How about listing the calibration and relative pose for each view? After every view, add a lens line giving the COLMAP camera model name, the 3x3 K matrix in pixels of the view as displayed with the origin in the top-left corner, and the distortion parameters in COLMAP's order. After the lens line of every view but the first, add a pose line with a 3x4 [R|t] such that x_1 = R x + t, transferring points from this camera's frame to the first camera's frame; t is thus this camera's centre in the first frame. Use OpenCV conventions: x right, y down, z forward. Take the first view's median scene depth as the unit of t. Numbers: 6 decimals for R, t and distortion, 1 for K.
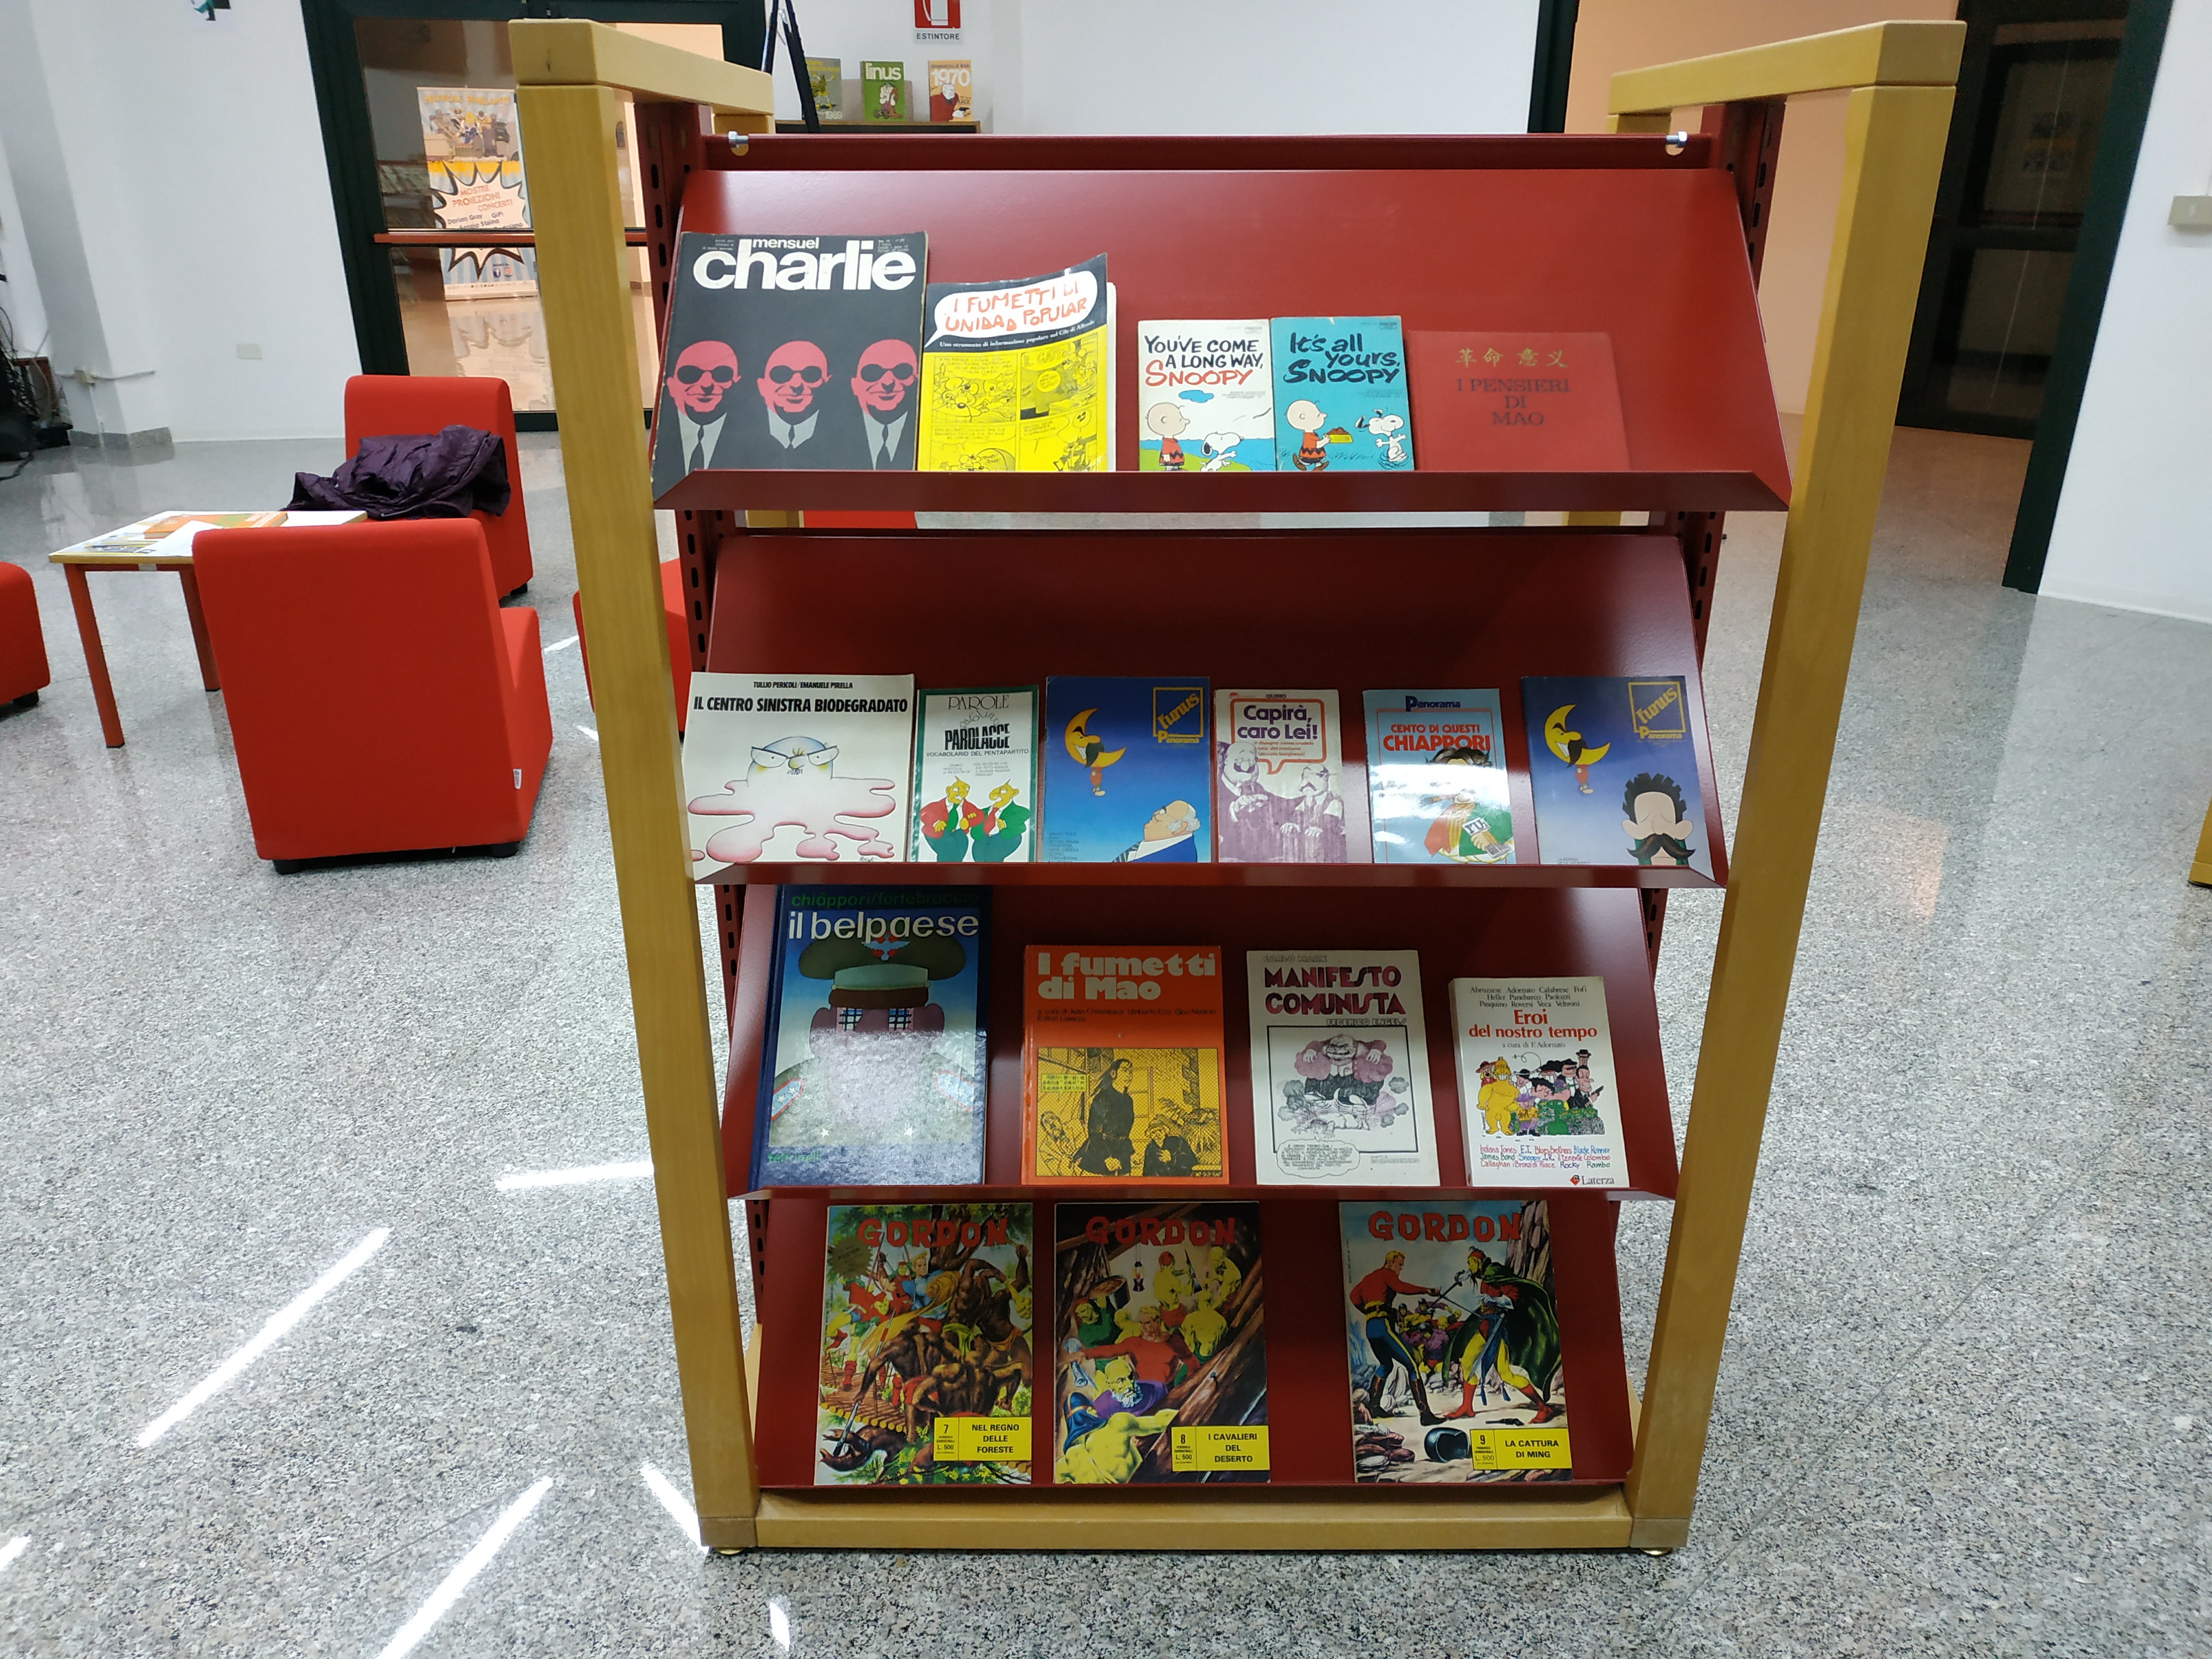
lens RADIAL K [[1592.6, 0, 1114.9], [0, 1592.6, 826.8], [0, 0, 1]] dist [0.010673, -0.004134]
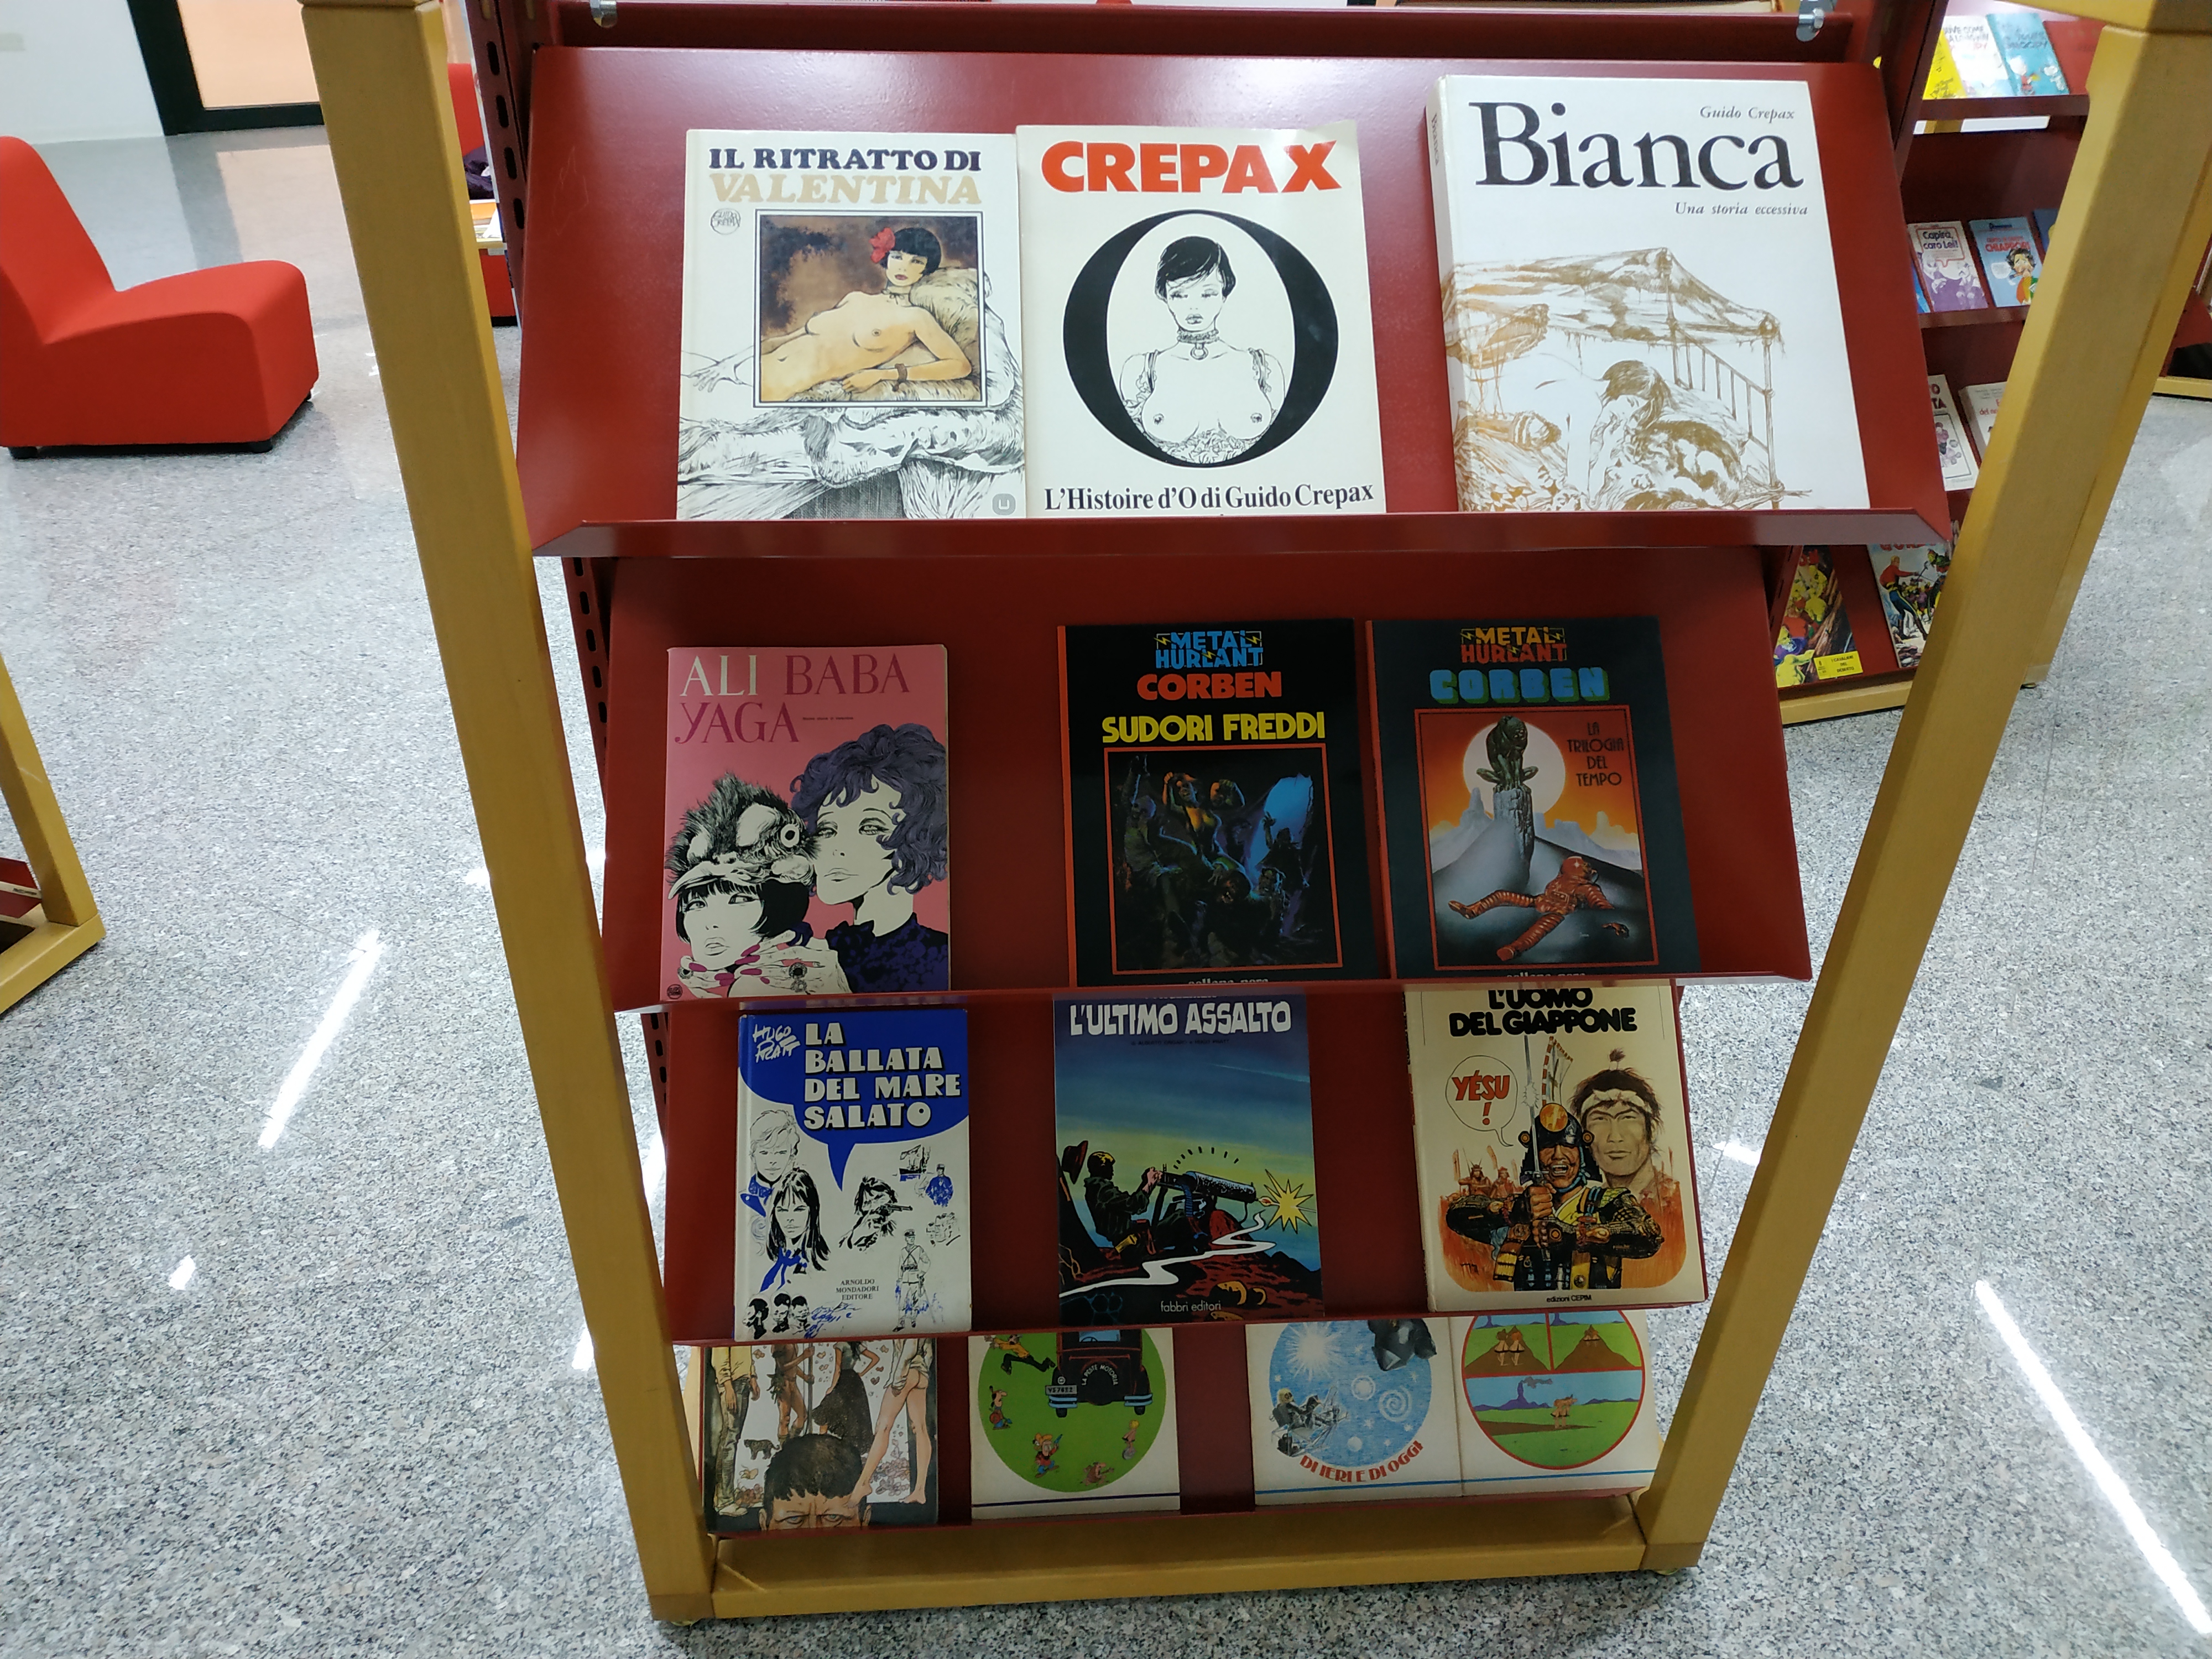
lens RADIAL K [[1592.6, 0, 1114.9], [0, 1592.6, 826.8], [0, 0, 1]] dist [0.010673, -0.004134]
pose [[0.945044, -0.153973, 0.288417, -1.275882], [0.101320, 0.976658, 0.189403, 0.135116], [-0.310848, -0.149771, 0.938585, -0.500474]]
